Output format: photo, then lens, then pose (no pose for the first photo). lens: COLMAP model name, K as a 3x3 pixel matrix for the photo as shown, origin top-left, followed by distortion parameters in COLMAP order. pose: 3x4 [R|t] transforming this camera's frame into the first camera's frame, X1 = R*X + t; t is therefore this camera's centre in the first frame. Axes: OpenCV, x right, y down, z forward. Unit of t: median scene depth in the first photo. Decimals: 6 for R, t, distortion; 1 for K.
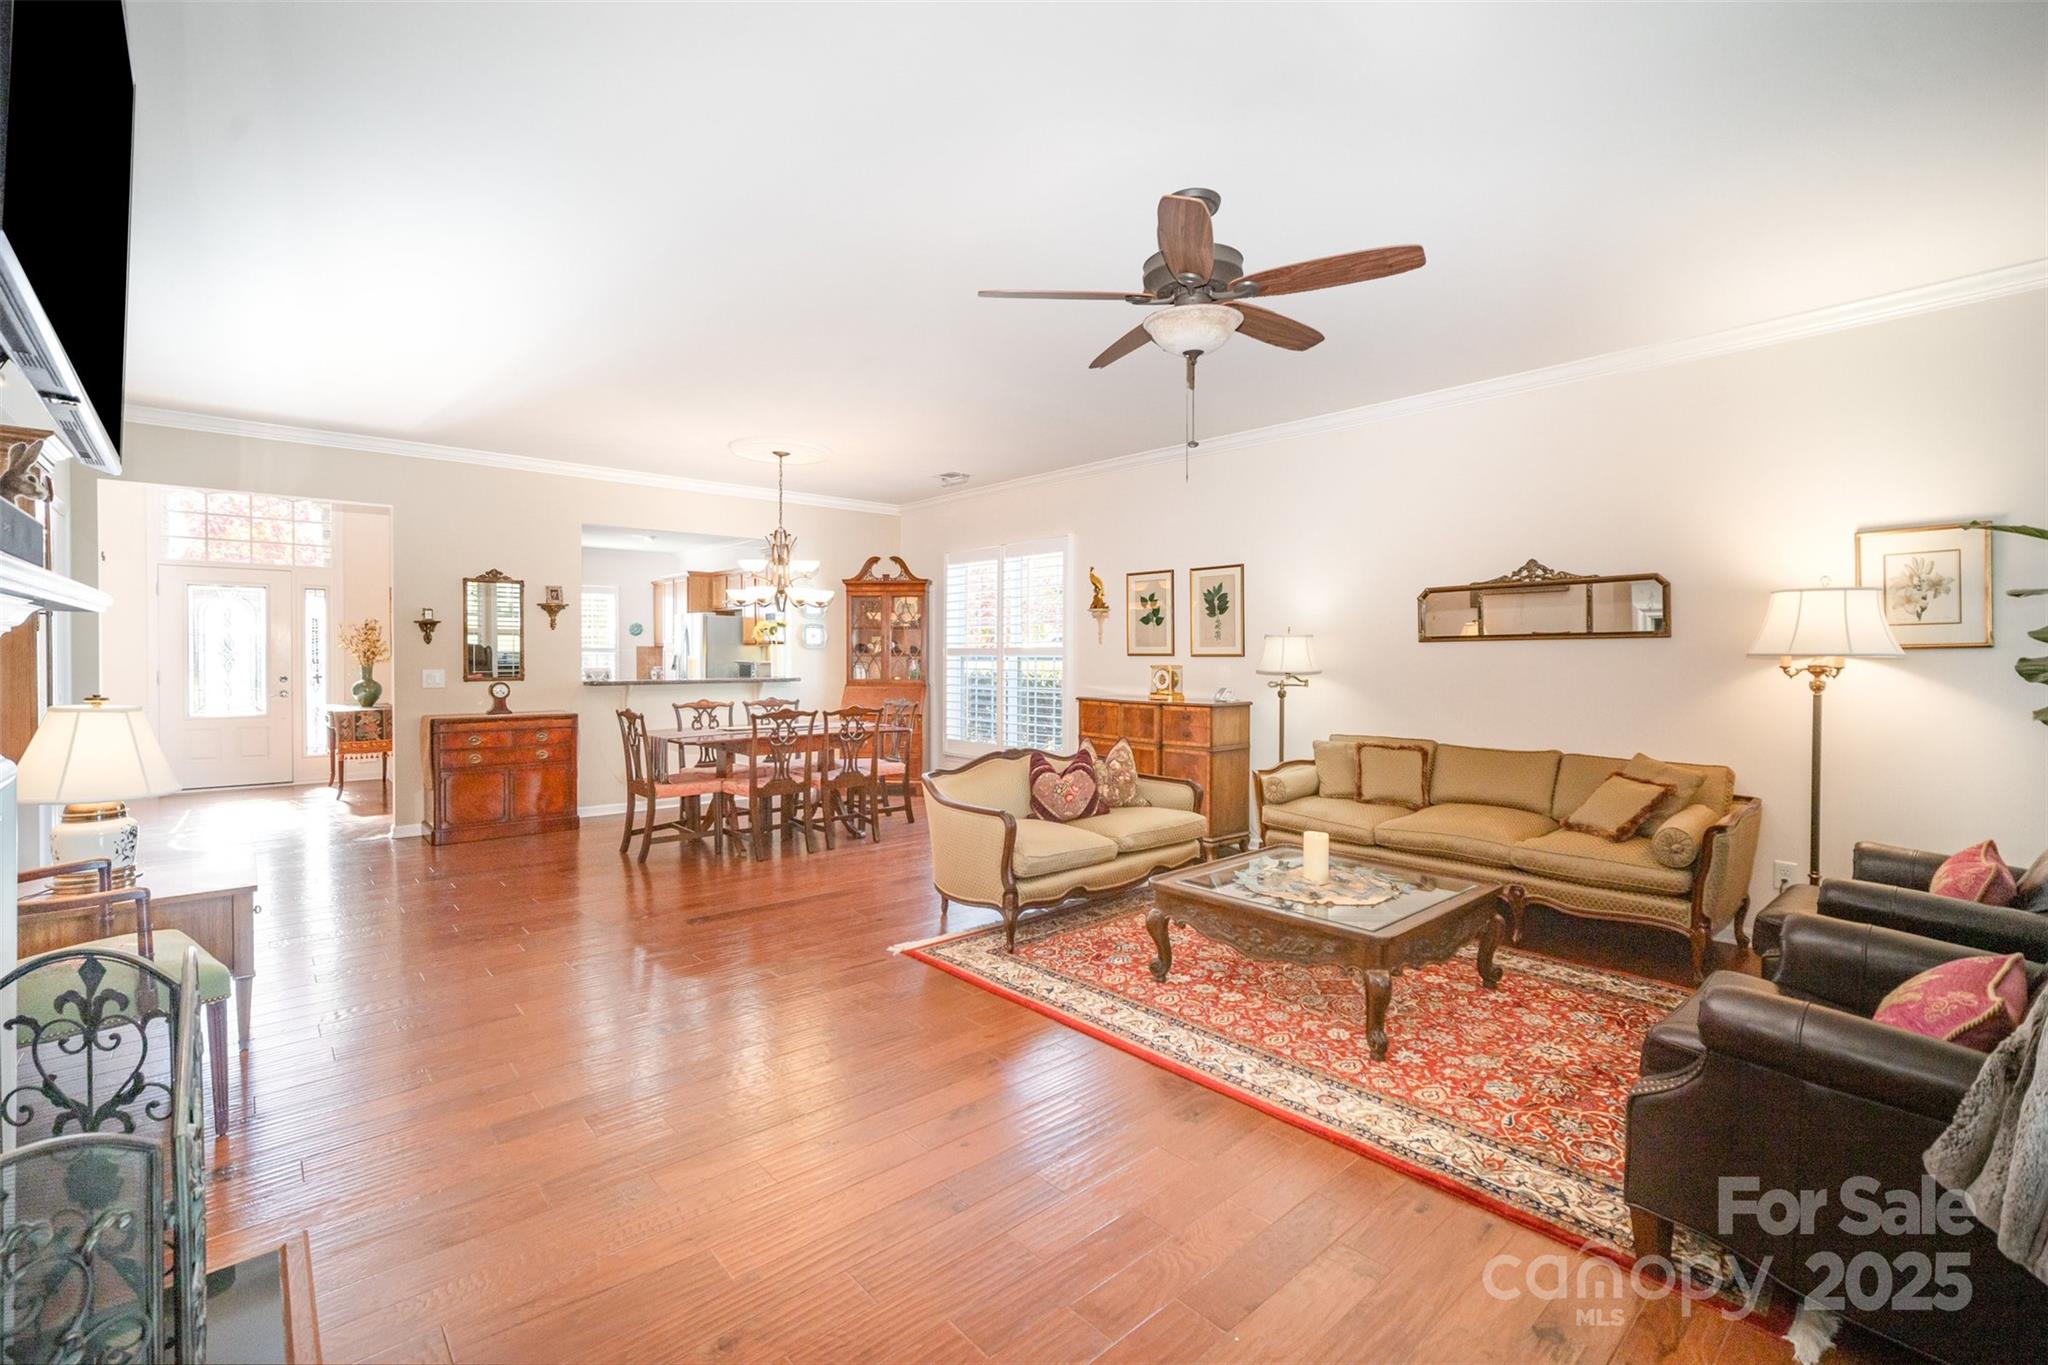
lens RADIAL K [[890.5, 0, 1019.0], [0, 890.5, 667.8], [0, 0, 1]] dist [-0.016969, 0.007980]
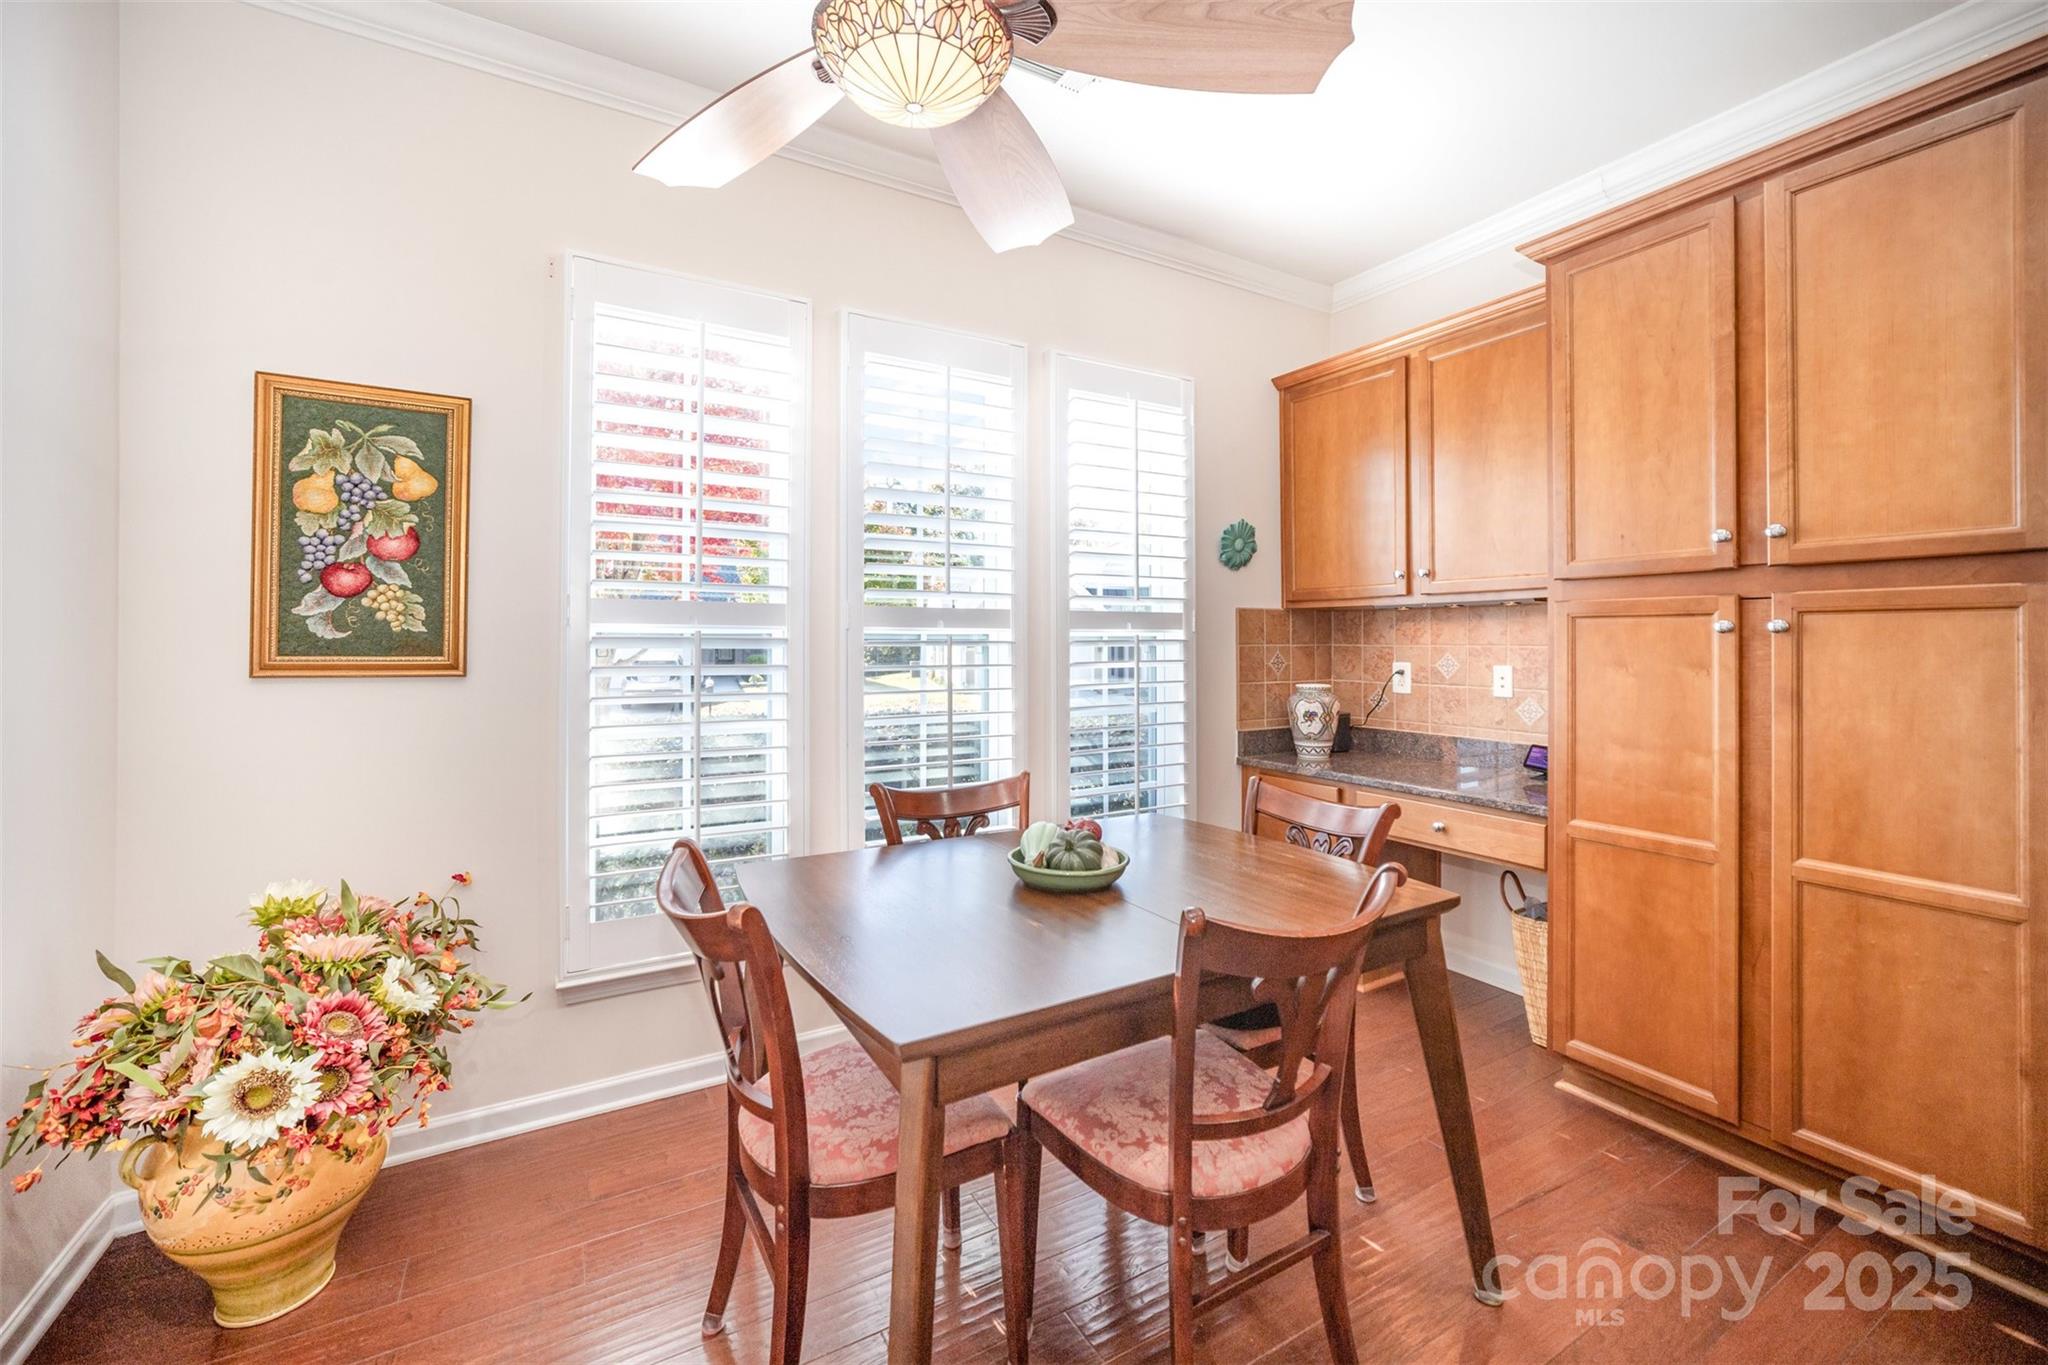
lens RADIAL K [[842.0, 0, 1033.5], [0, 842.0, 638.1], [0, 0, 1]] dist [-0.013704, 0.004966]
pose [[0.983457, -0.002355, -0.181129, -0.955942], [-0.001308, 0.999797, -0.020102, -0.021180], [0.181140, 0.020006, 0.983254, 1.577524]]
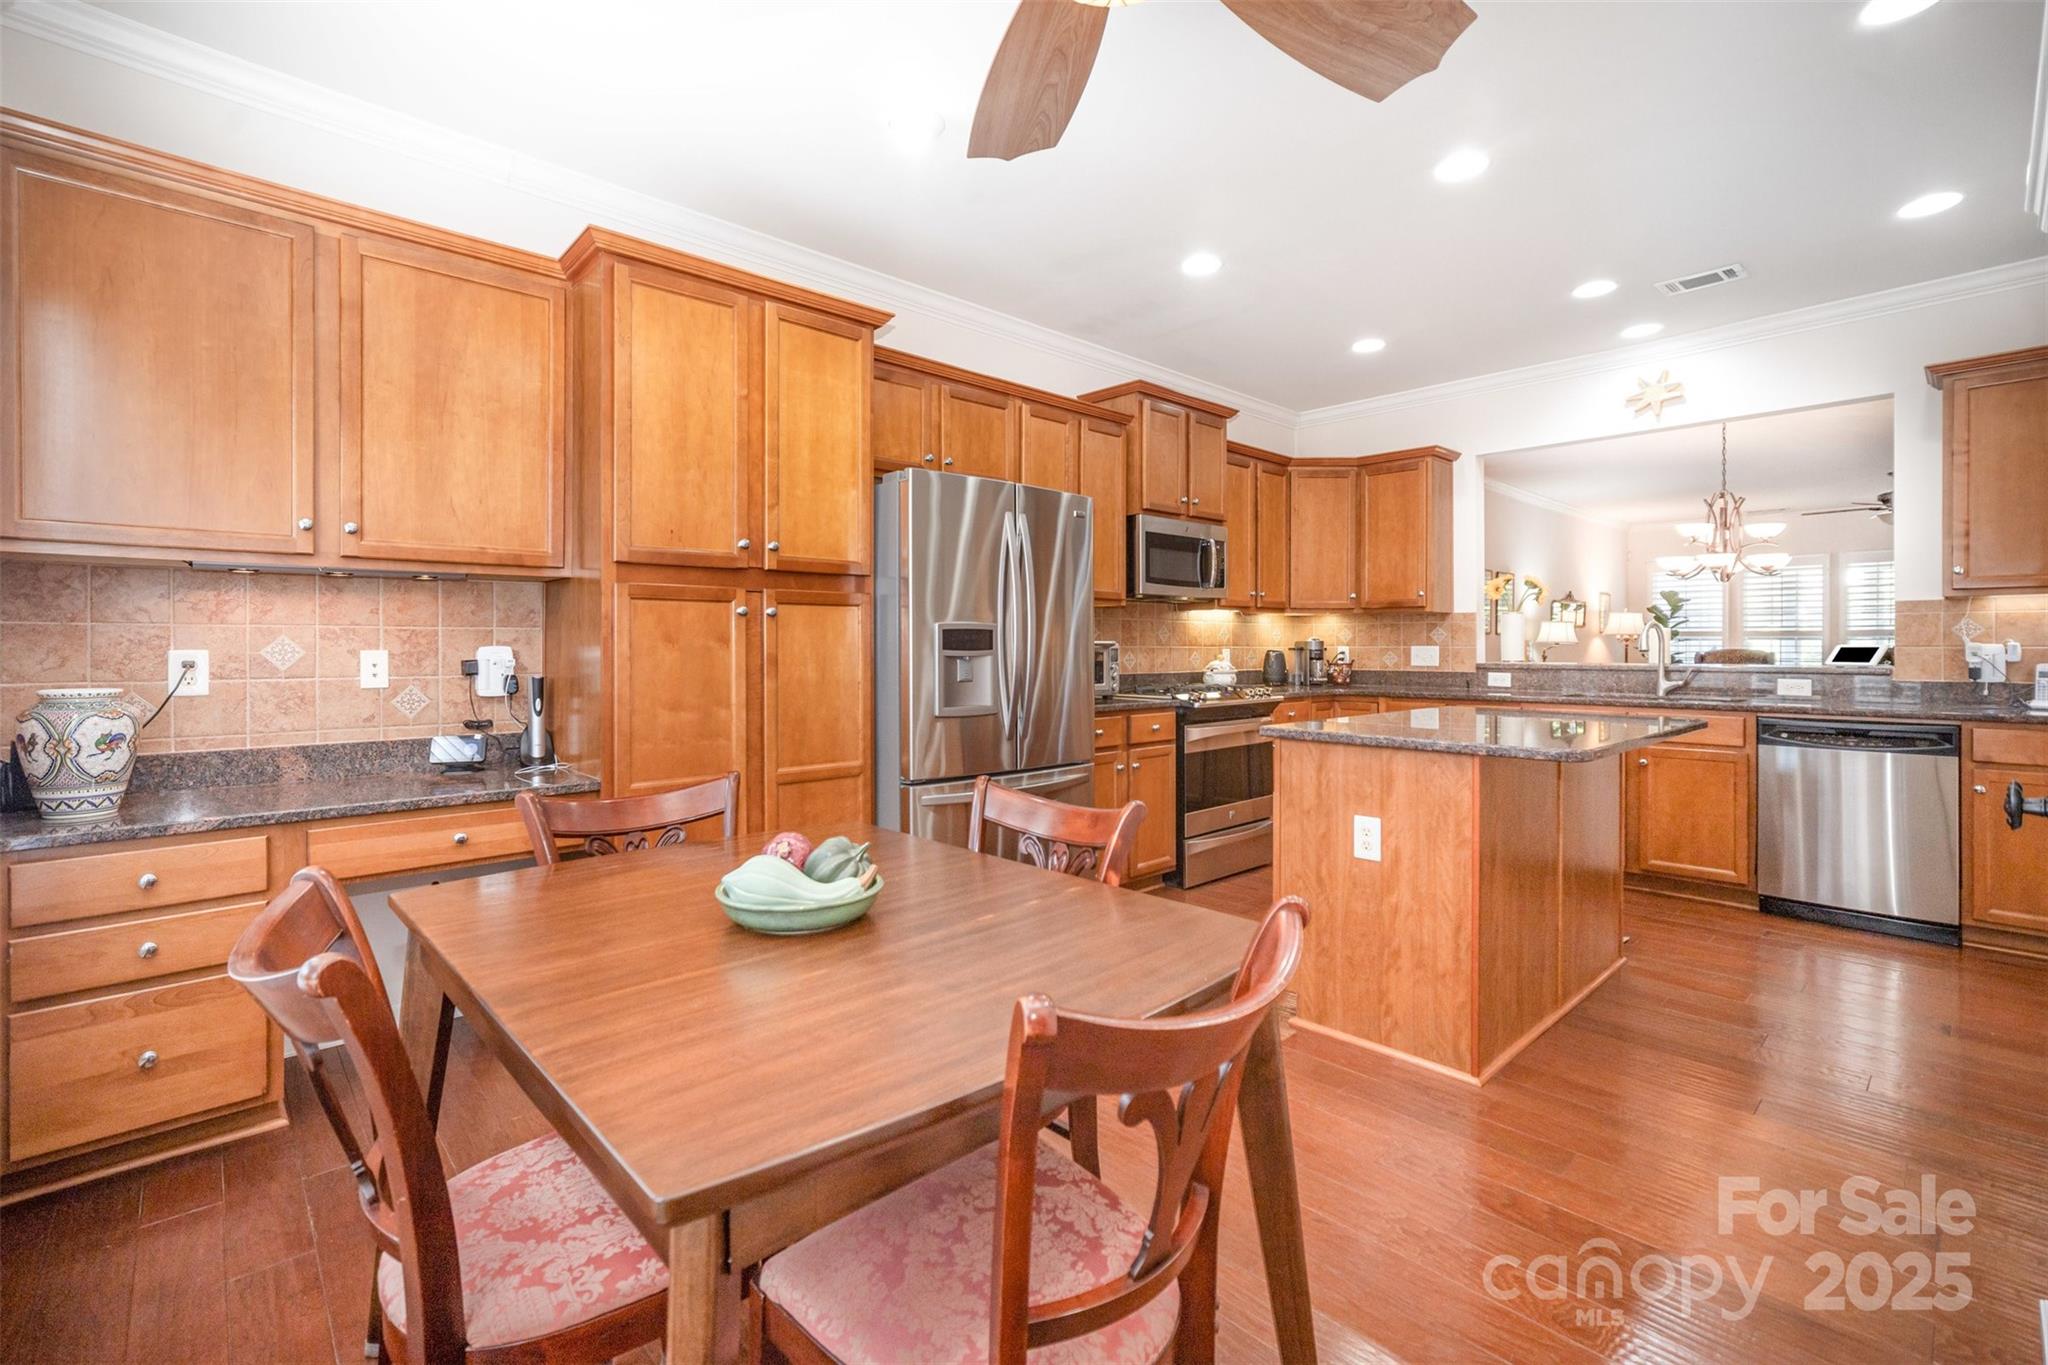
lens RADIAL K [[916.1, 0, 1022.6], [0, 916.1, 651.1], [0, 0, 1]] dist [-0.012560, 0.011209]
pose [[-0.029097, -0.007155, 0.999551, -1.229771], [0.018715, 0.999795, 0.007701, -0.012446], [-0.999401, 0.018930, -0.028958, 1.806727]]
